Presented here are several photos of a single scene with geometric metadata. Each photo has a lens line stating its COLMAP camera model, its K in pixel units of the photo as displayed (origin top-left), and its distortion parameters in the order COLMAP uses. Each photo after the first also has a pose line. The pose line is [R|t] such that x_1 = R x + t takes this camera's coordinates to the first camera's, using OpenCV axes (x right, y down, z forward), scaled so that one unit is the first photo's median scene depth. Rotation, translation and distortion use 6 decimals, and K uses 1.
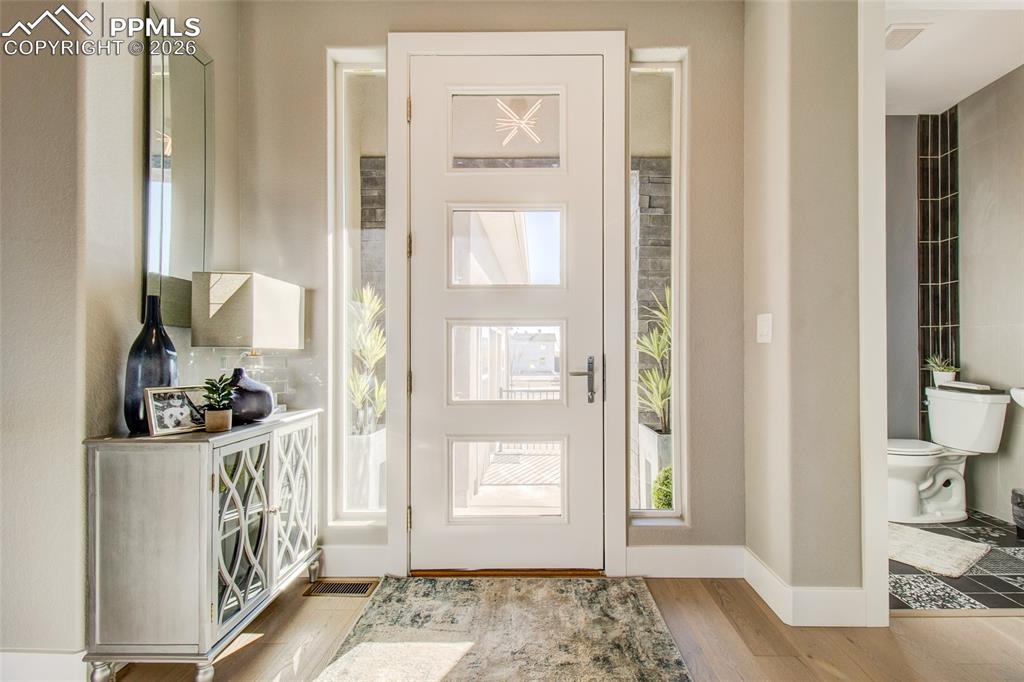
lens RADIAL K [[484.9, 0, 520.7], [0, 484.9, 355.4], [0, 0, 1]] dist [0.017899, -0.010631]
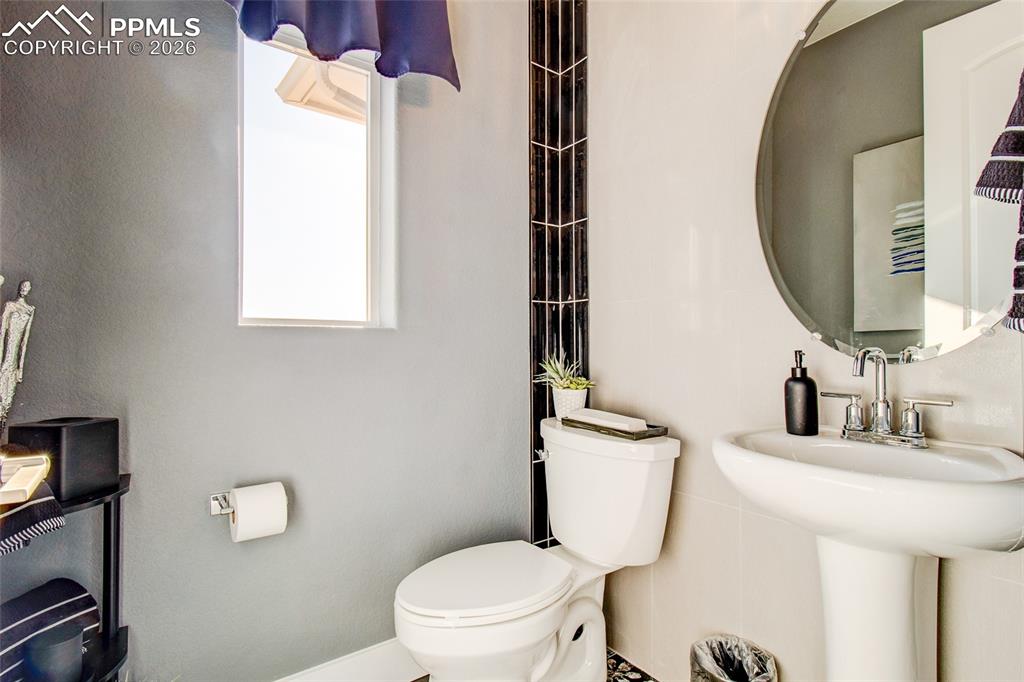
lens RADIAL K [[484.9, 0, 511.6], [0, 484.9, 345.4], [0, 0, 1]] dist [0.017899, -0.010631]
pose [[0.798998, 0.008134, 0.601278, 0.502125], [-0.001256, 0.999929, -0.011858, -0.004665], [-0.601332, 0.008719, 0.798952, 0.616098]]
